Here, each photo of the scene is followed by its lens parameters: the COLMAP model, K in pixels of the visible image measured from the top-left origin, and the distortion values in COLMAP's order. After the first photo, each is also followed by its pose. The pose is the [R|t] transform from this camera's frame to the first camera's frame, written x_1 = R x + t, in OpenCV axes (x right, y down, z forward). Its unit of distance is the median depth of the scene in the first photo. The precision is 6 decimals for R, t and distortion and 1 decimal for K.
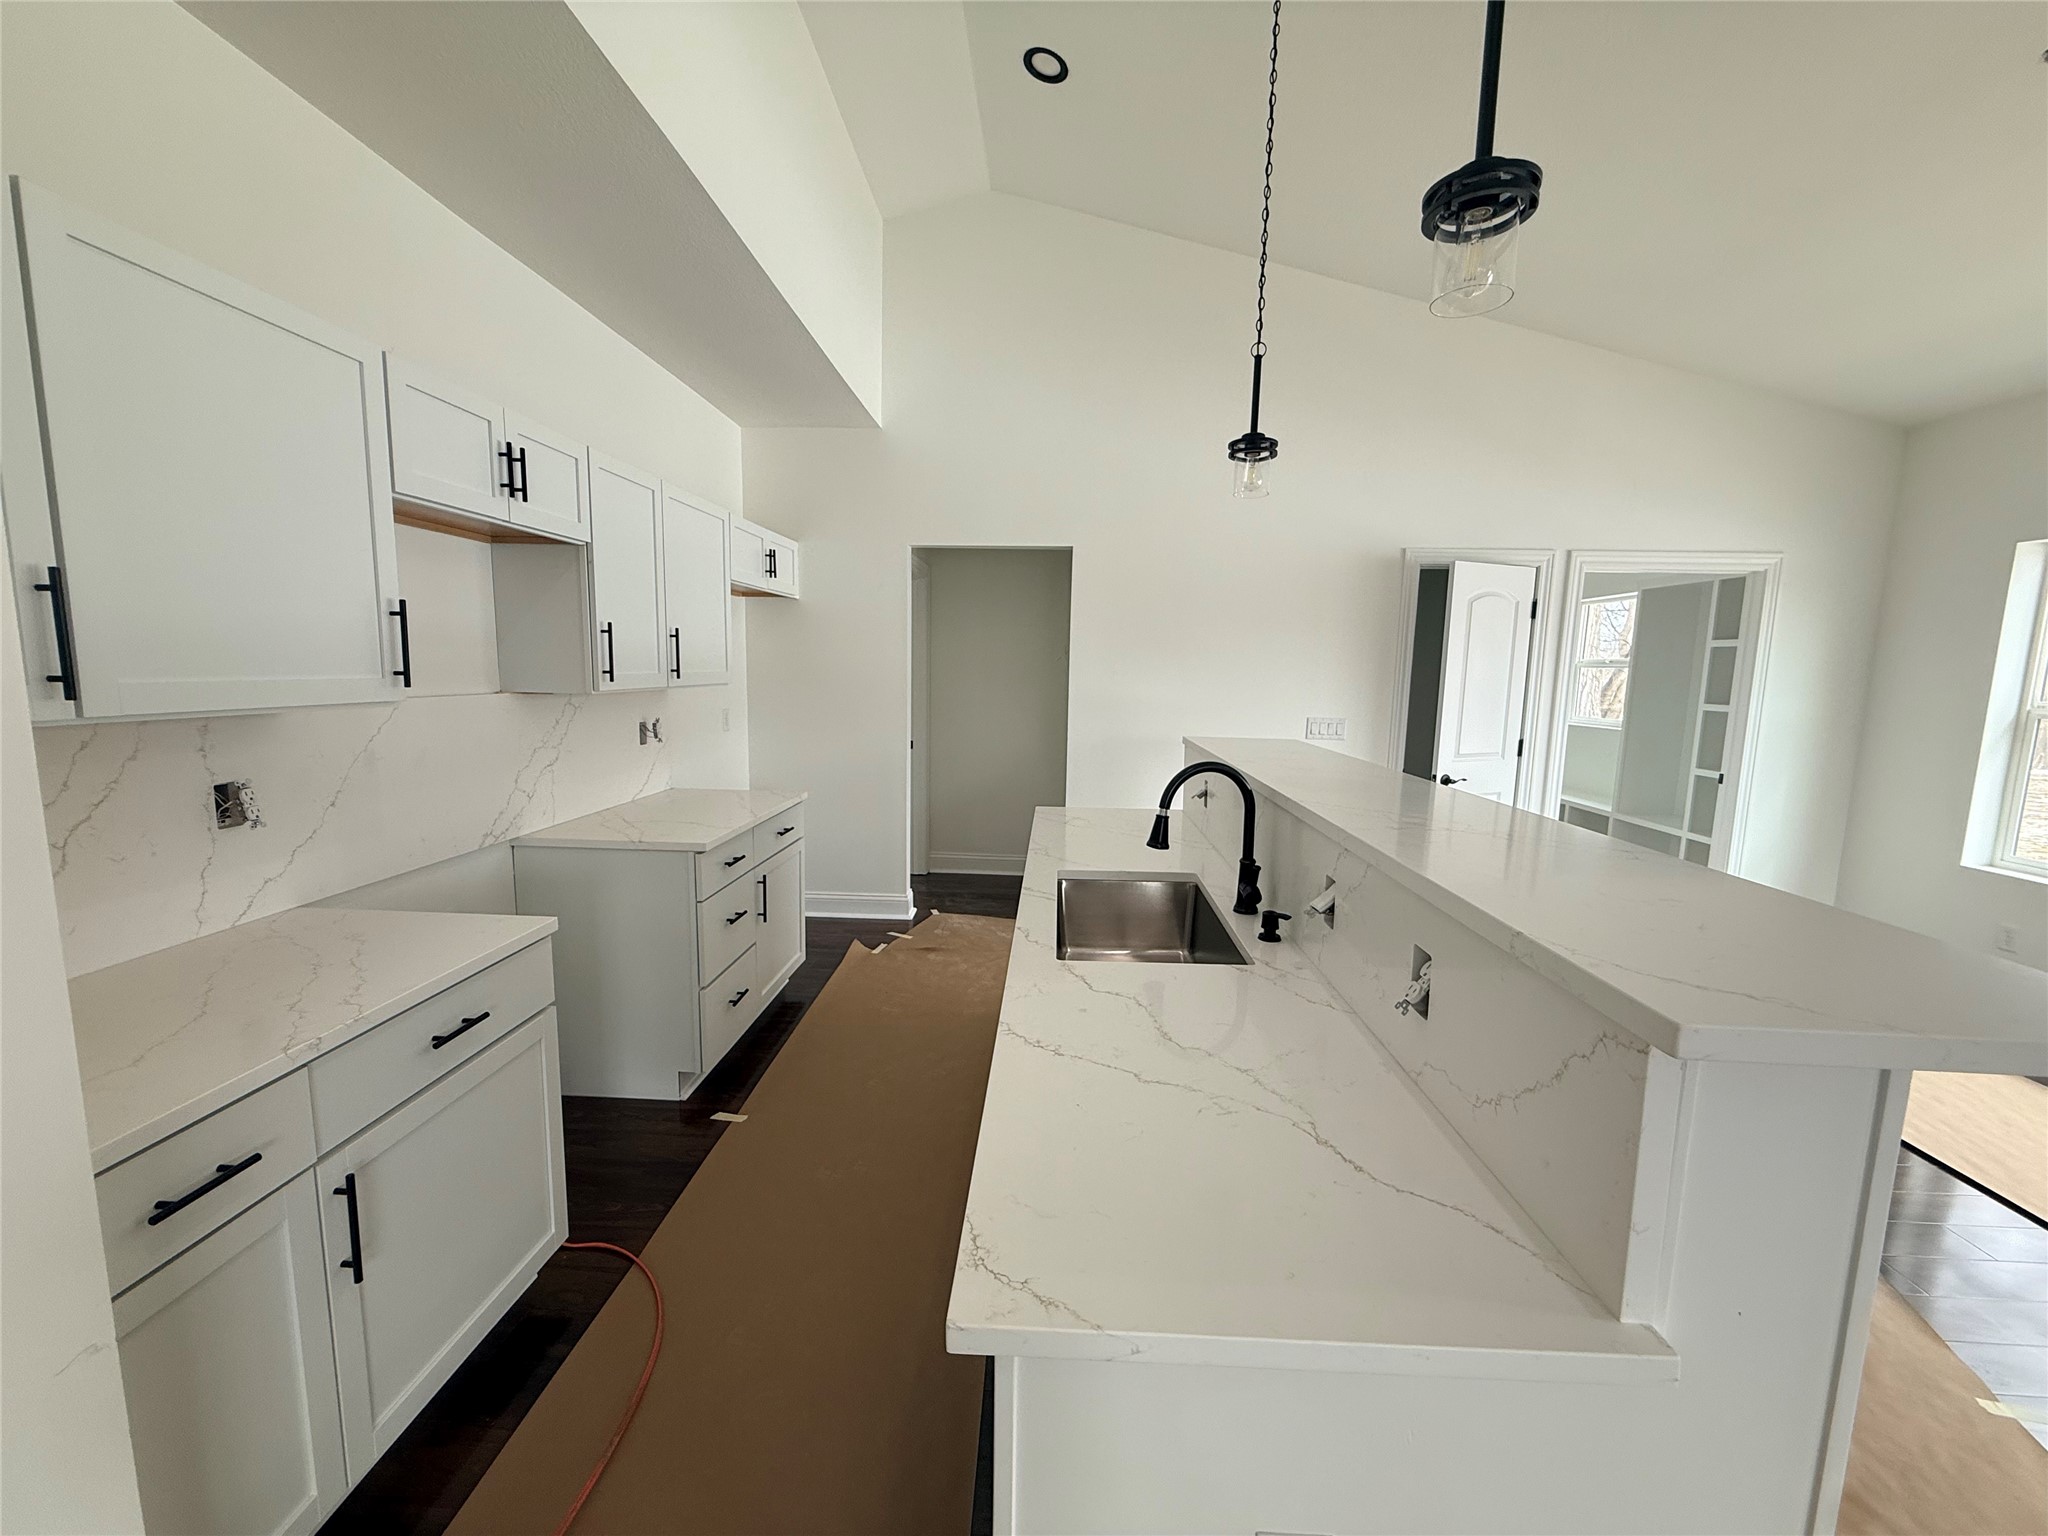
lens RADIAL K [[818.6, 0, 1022.4], [0, 818.6, 764.6], [0, 0, 1]] dist [-0.000402, 0.000227]
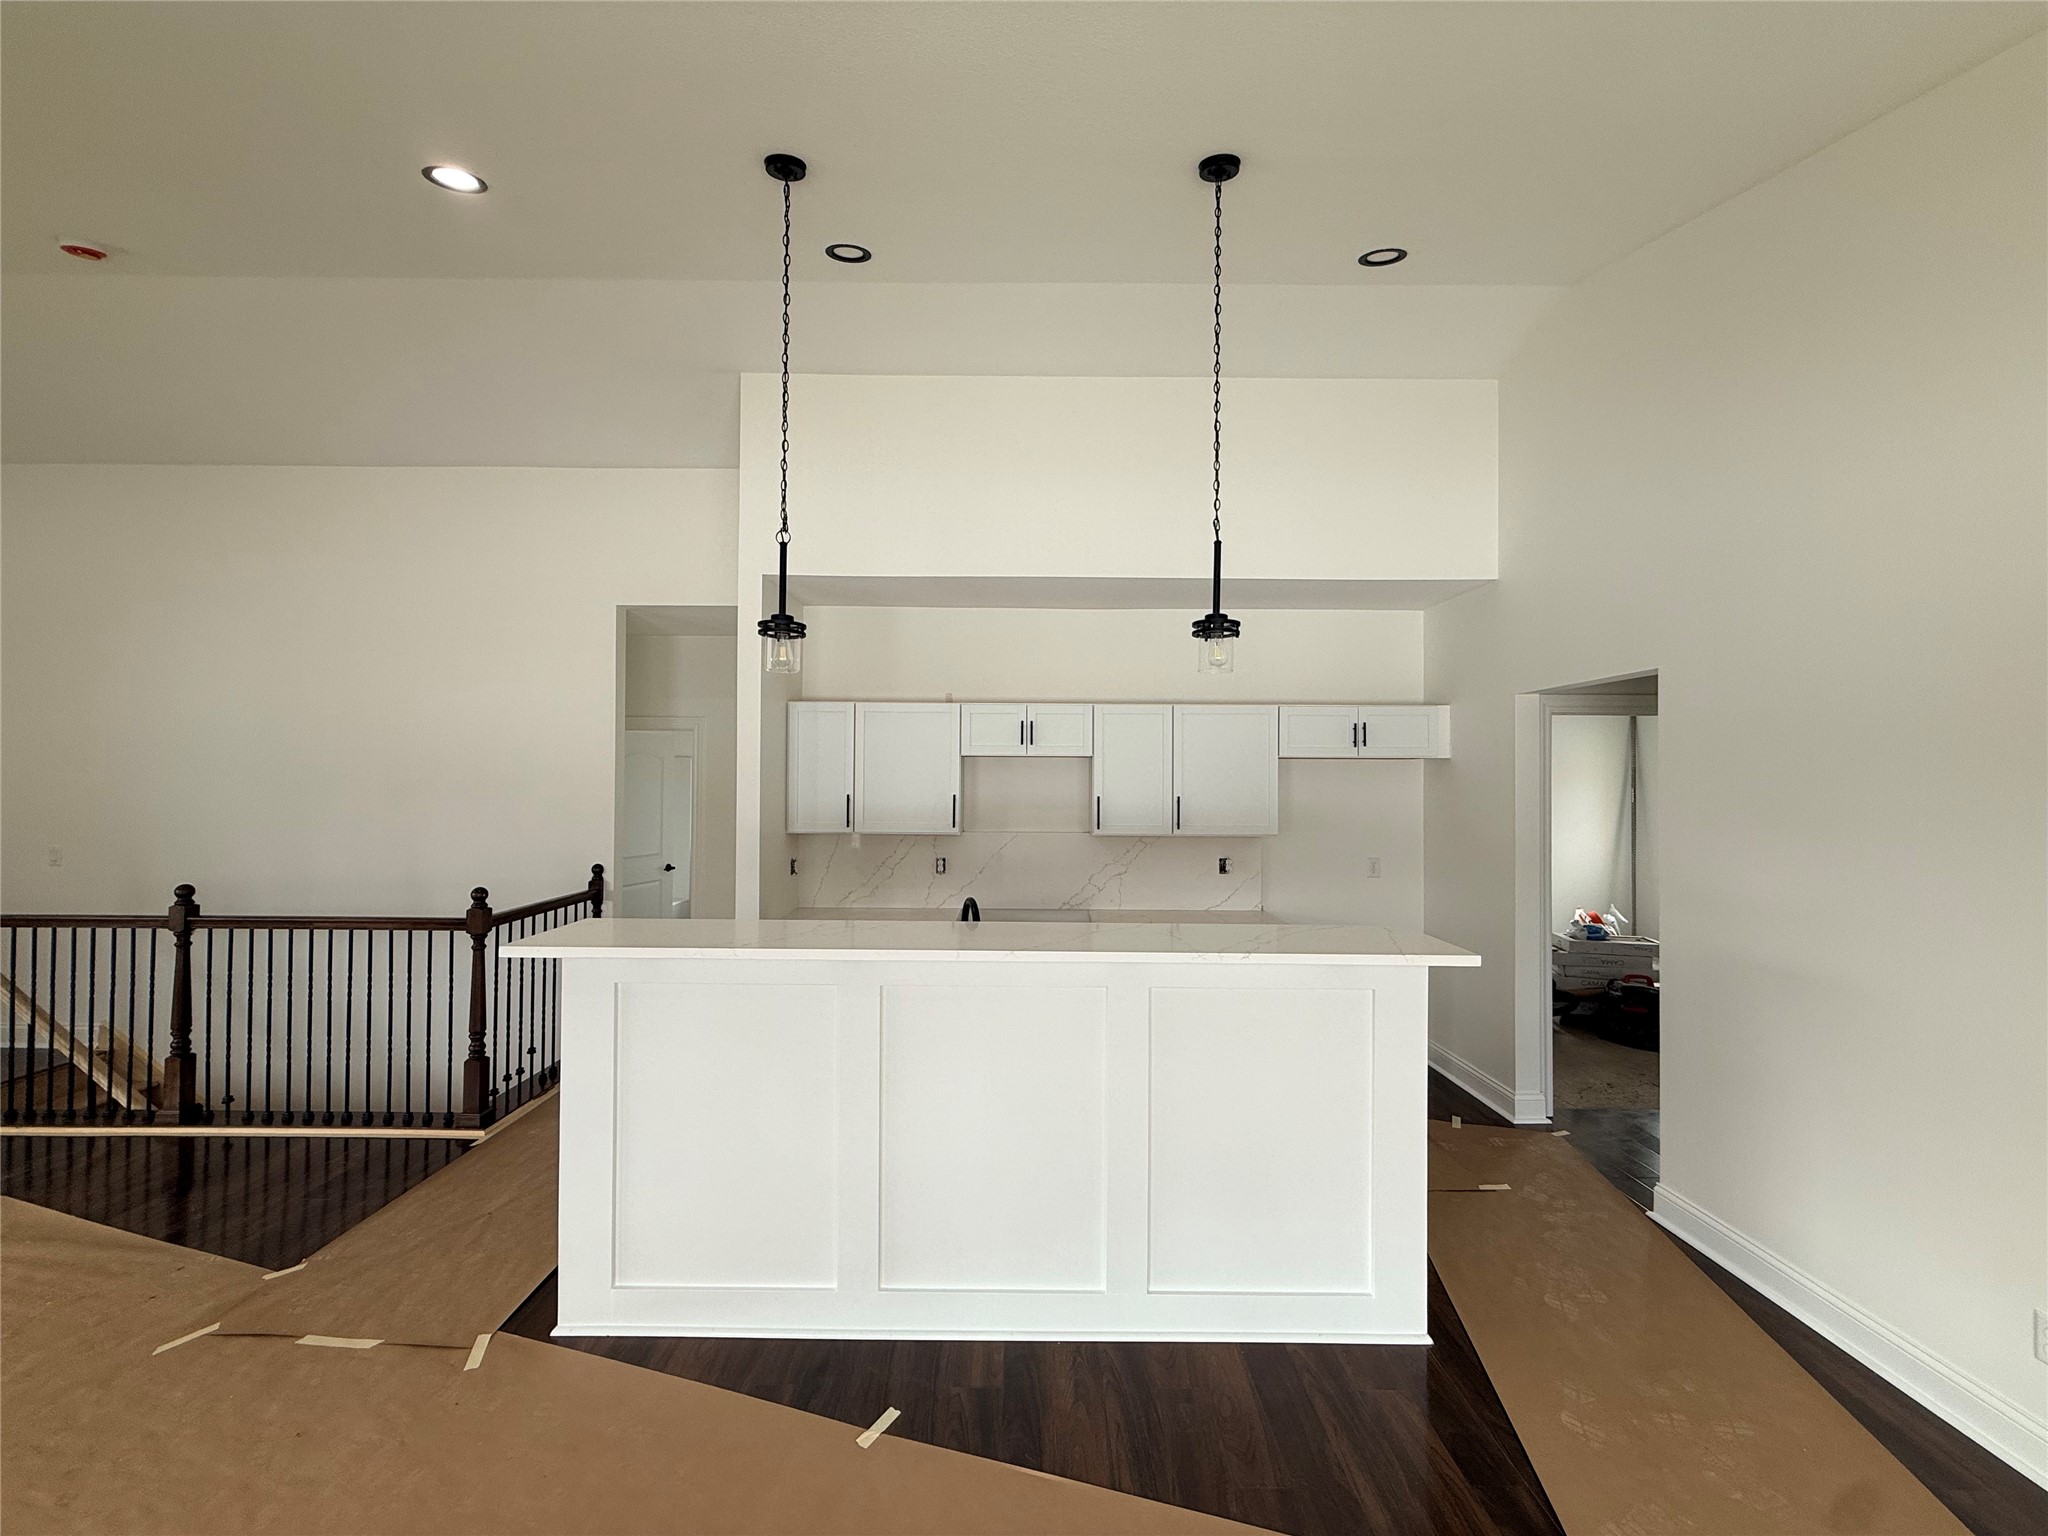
lens RADIAL K [[818.6, 0, 1022.4], [0, 818.6, 769.4], [0, 0, 1]] dist [-0.000402, 0.000227]
pose [[0.048706, -0.025020, -0.998500, 0.796528], [-0.126591, 0.991470, -0.031019, -0.096653], [0.990759, 0.127912, 0.045123, 0.461767]]
